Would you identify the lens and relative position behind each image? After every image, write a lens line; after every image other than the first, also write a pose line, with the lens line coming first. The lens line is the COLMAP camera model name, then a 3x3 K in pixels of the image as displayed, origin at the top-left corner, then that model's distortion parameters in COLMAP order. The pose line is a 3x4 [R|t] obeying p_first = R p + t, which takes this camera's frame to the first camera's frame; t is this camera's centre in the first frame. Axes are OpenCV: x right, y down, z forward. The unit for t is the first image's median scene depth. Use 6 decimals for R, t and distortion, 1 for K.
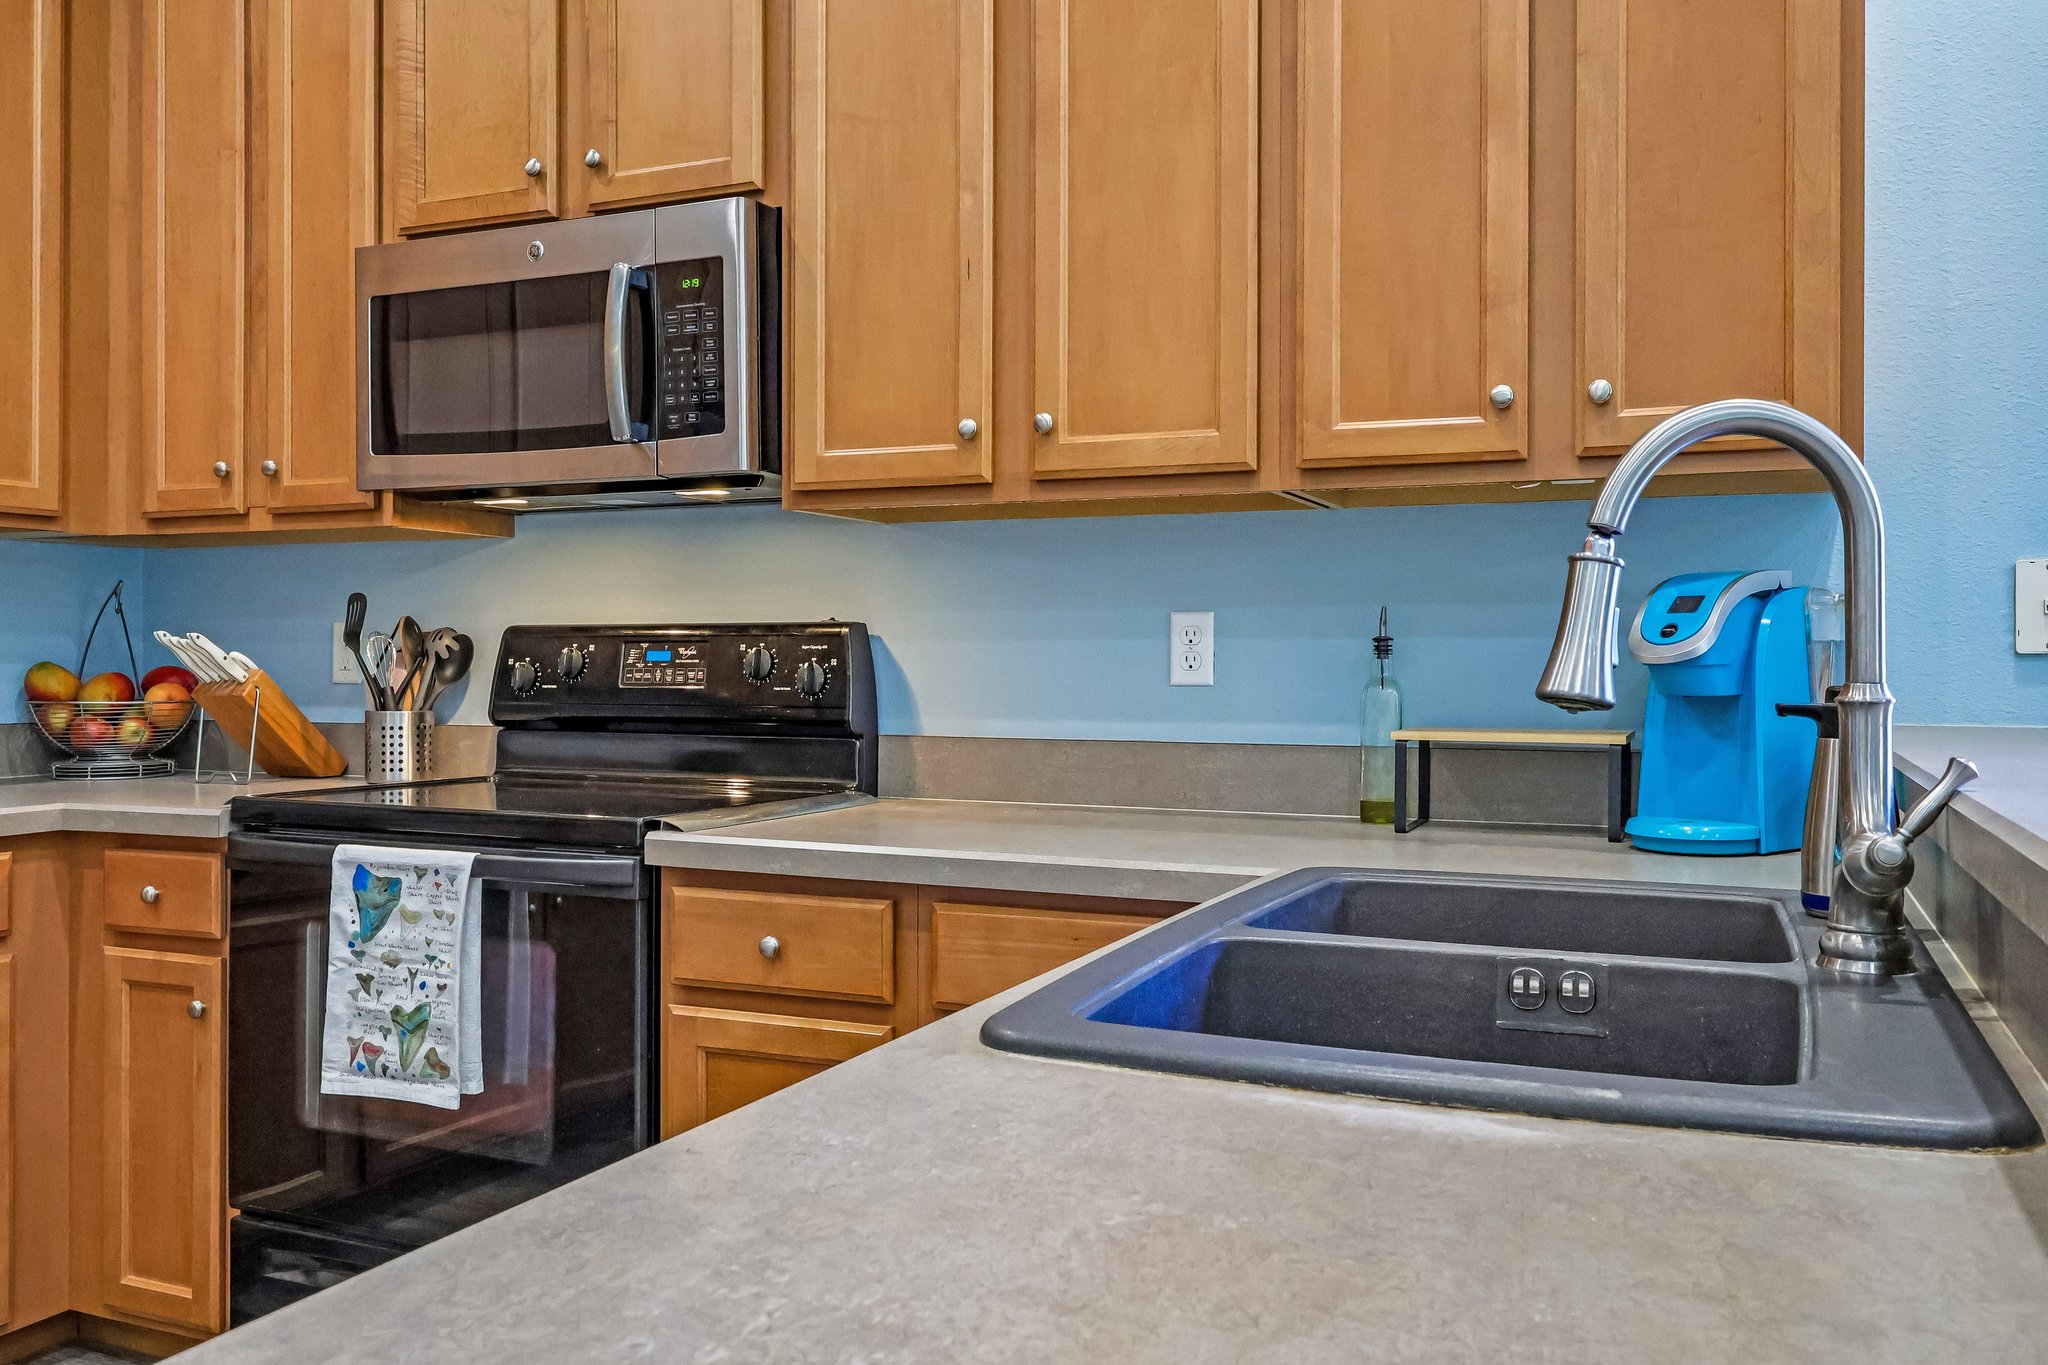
lens RADIAL K [[1735.7, 0, 1022.3], [0, 1735.7, 676.2], [0, 0, 1]] dist [0.000462, -0.003515]
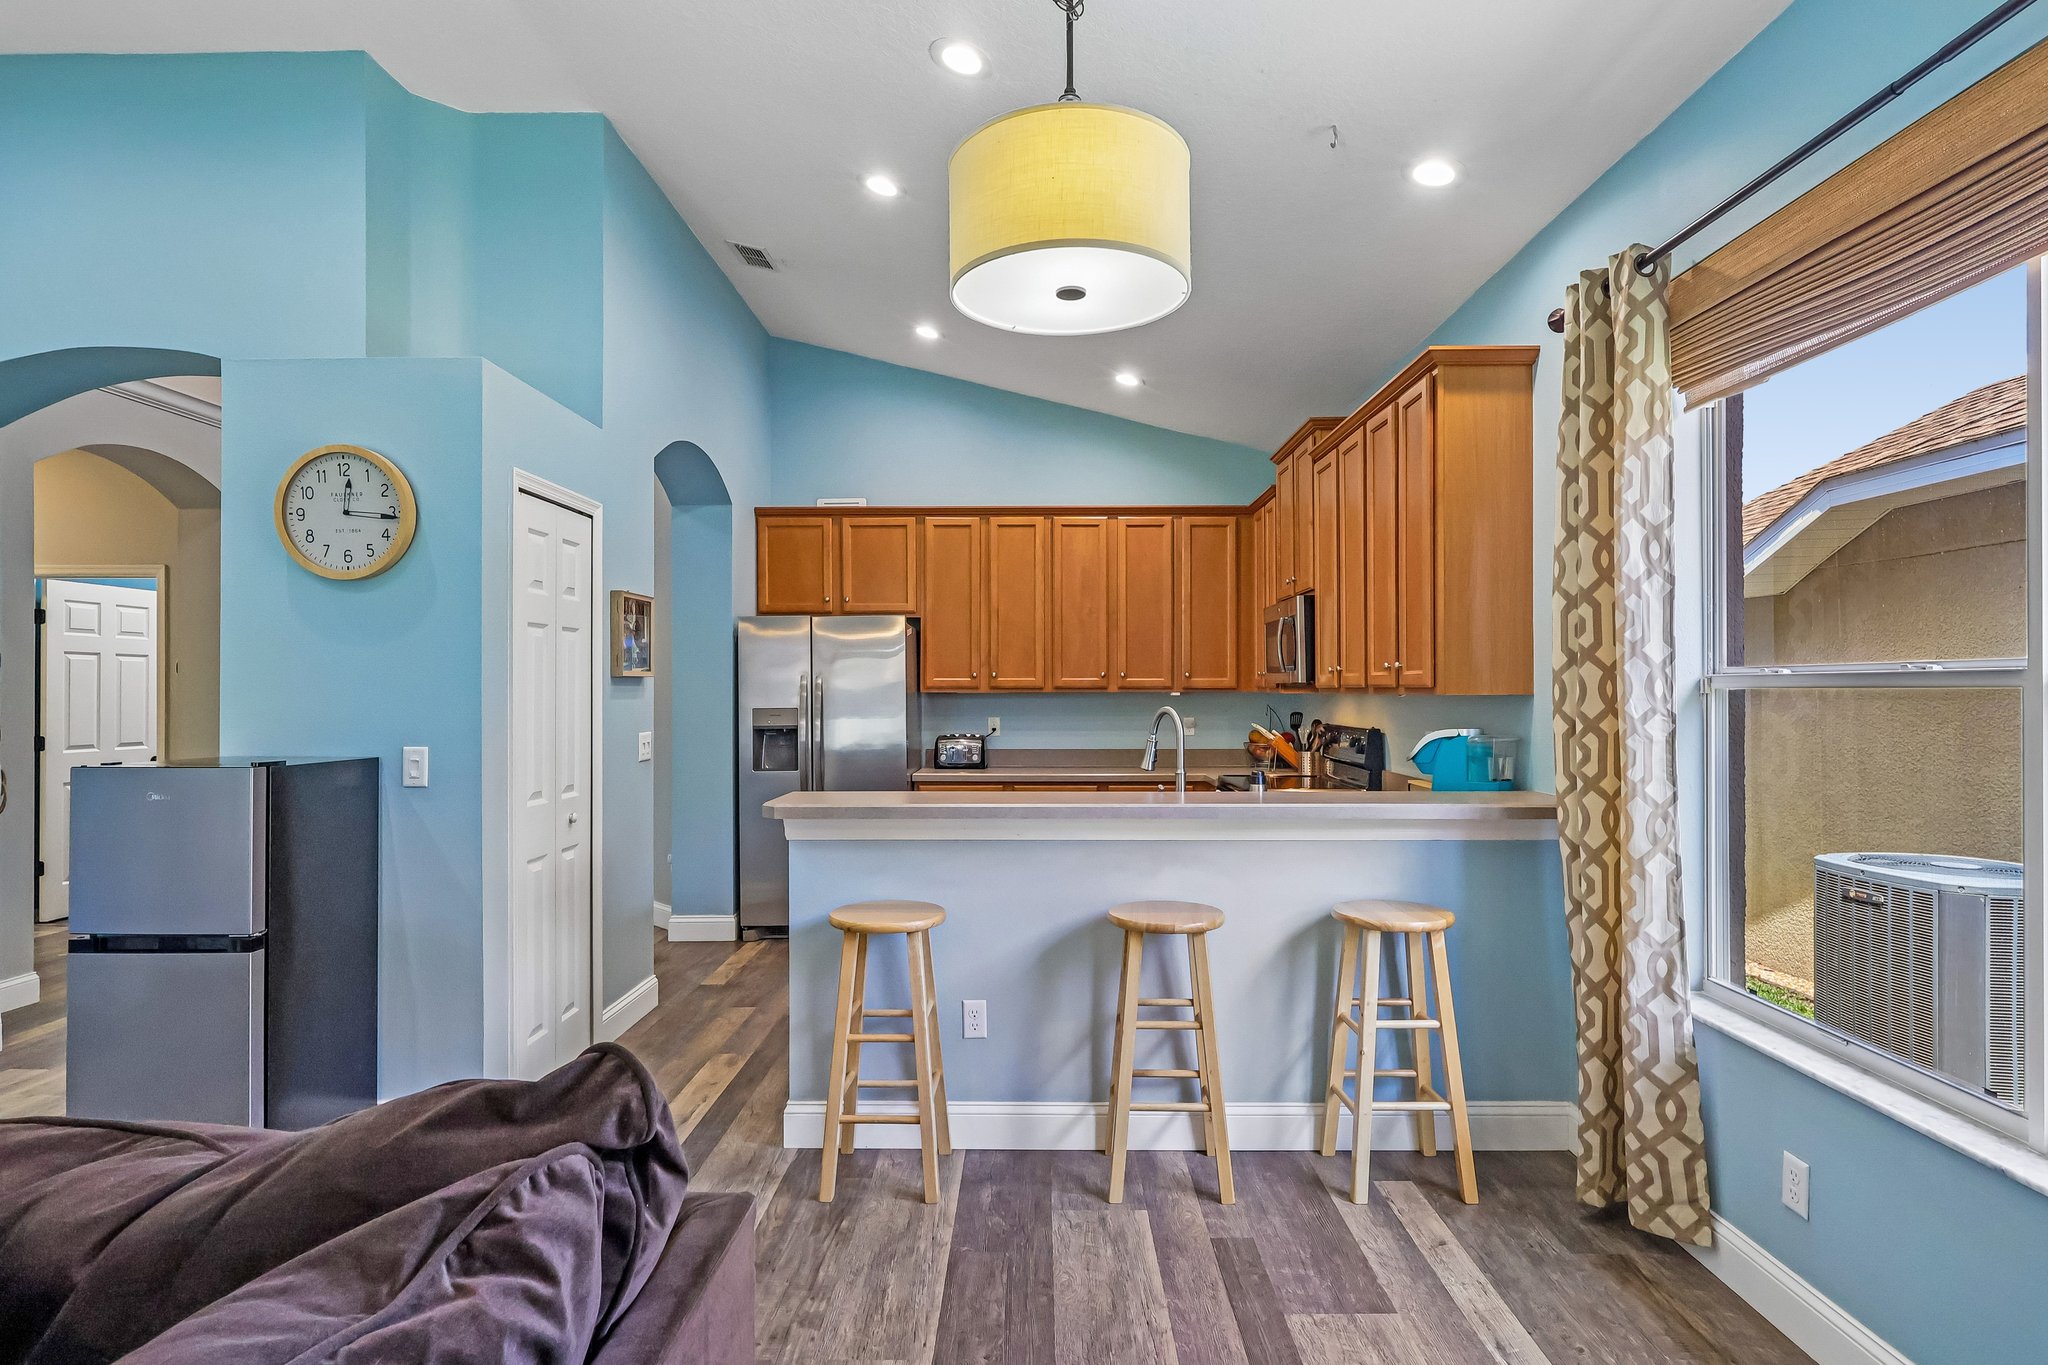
lens RADIAL K [[1043.9, 0, 1029.4], [0, 1043.9, 684.1], [0, 0, 1]] dist [0.001694, 0.000258]
pose [[0.366611, -0.005991, -0.930355, 1.378197], [-0.011049, 0.999881, -0.010793, -0.087471], [0.930309, 0.014236, 0.366501, -0.133177]]
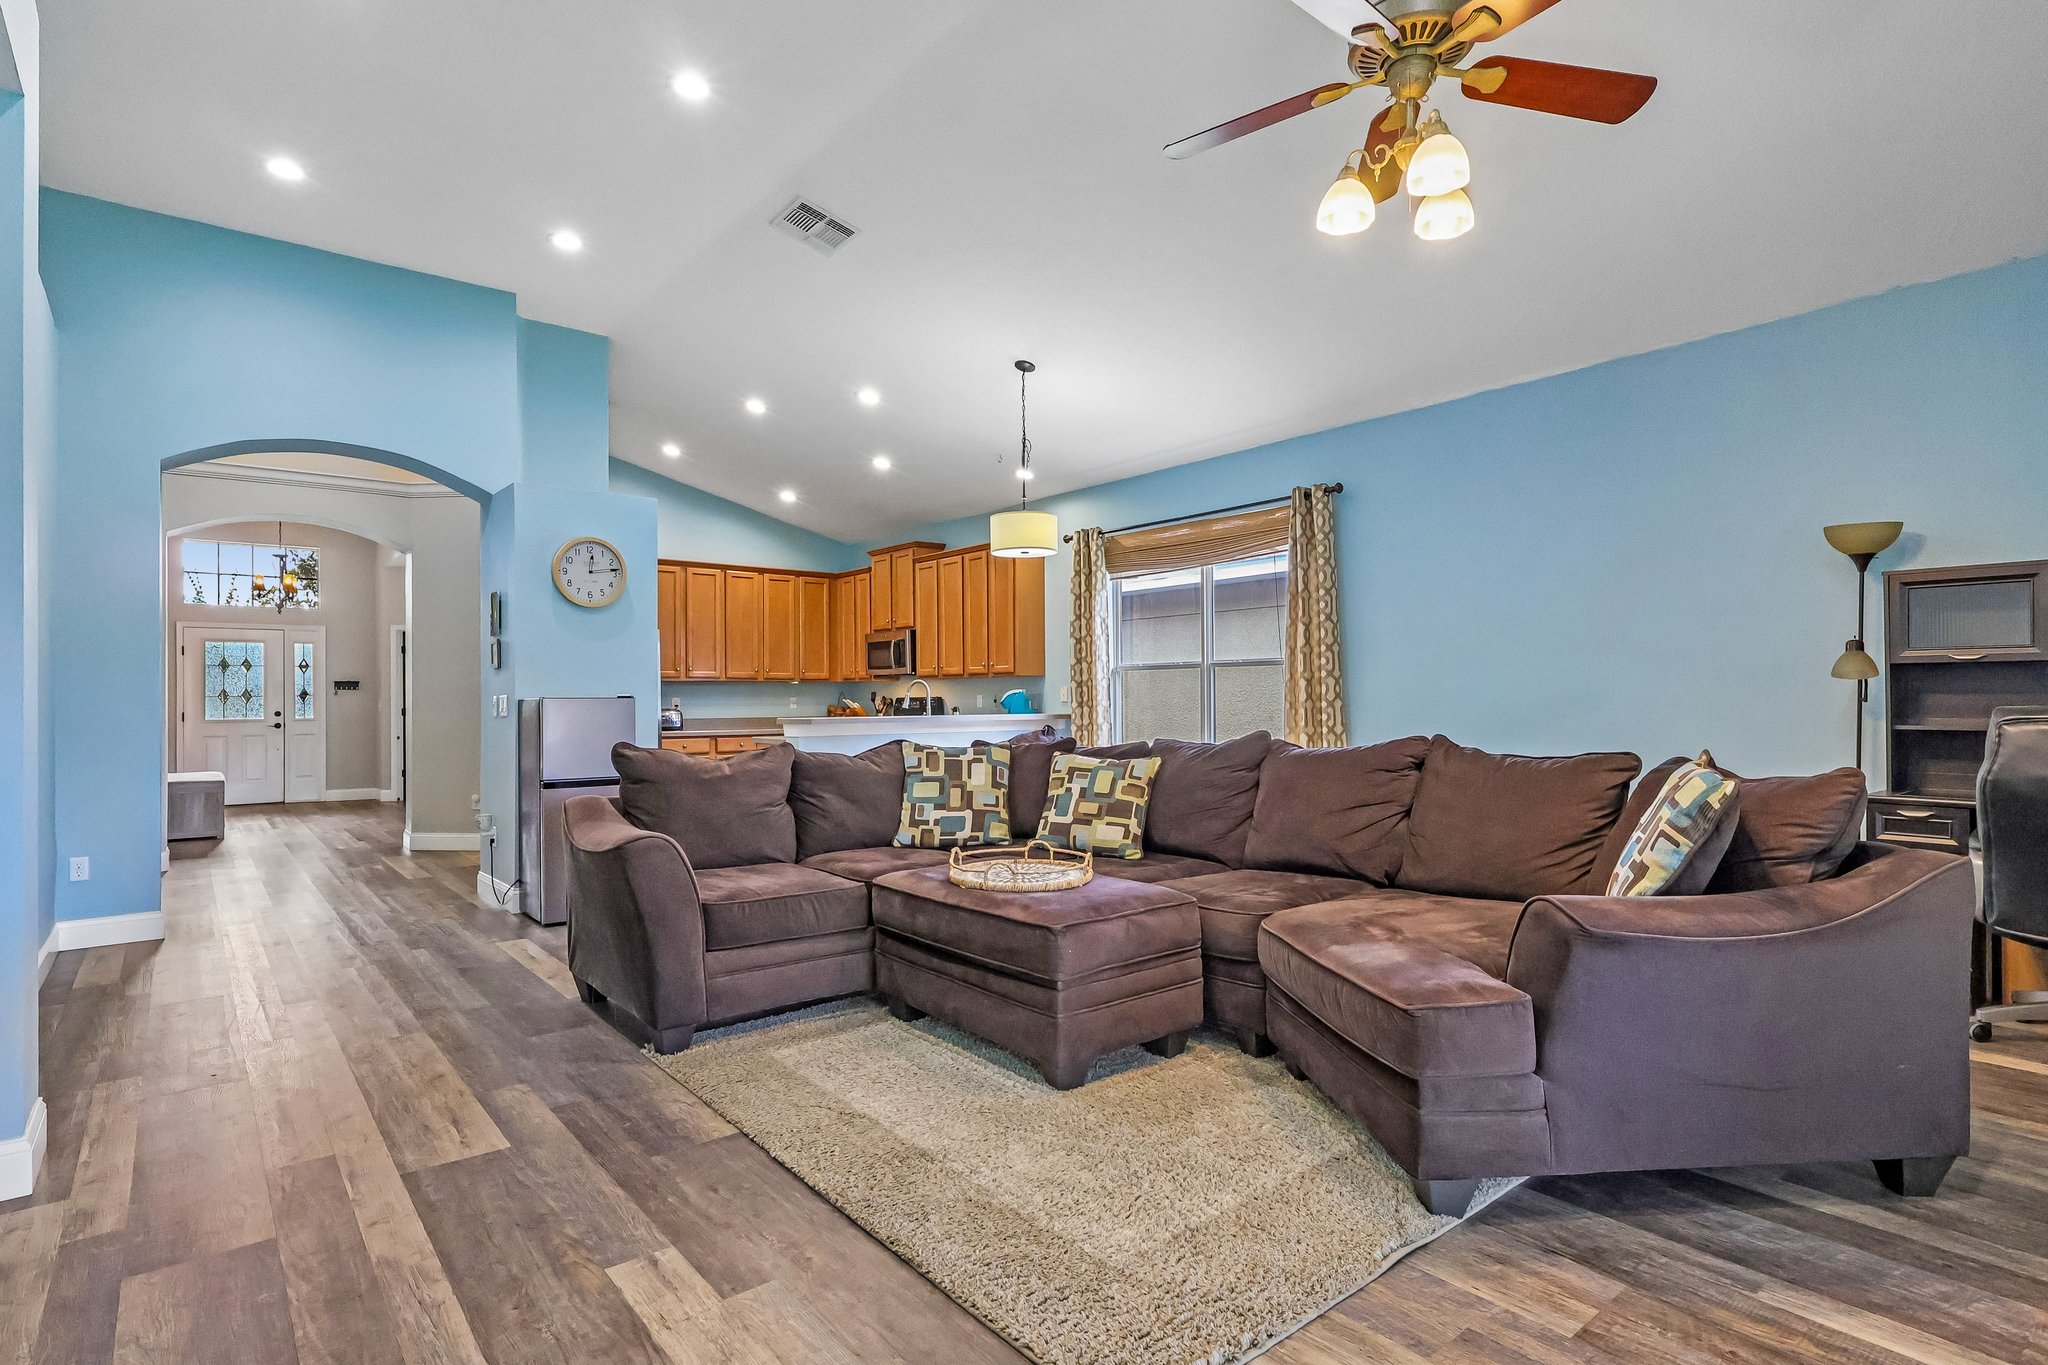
lens RADIAL K [[1043.9, 0, 1020.8], [0, 1043.9, 691.0], [0, 0, 1]] dist [0.001694, 0.000258]
pose [[0.884867, -0.012012, -0.465689, 1.892140], [0.001673, 0.999743, -0.022609, 0.028959], [0.465841, 0.019227, 0.884659, -2.064932]]
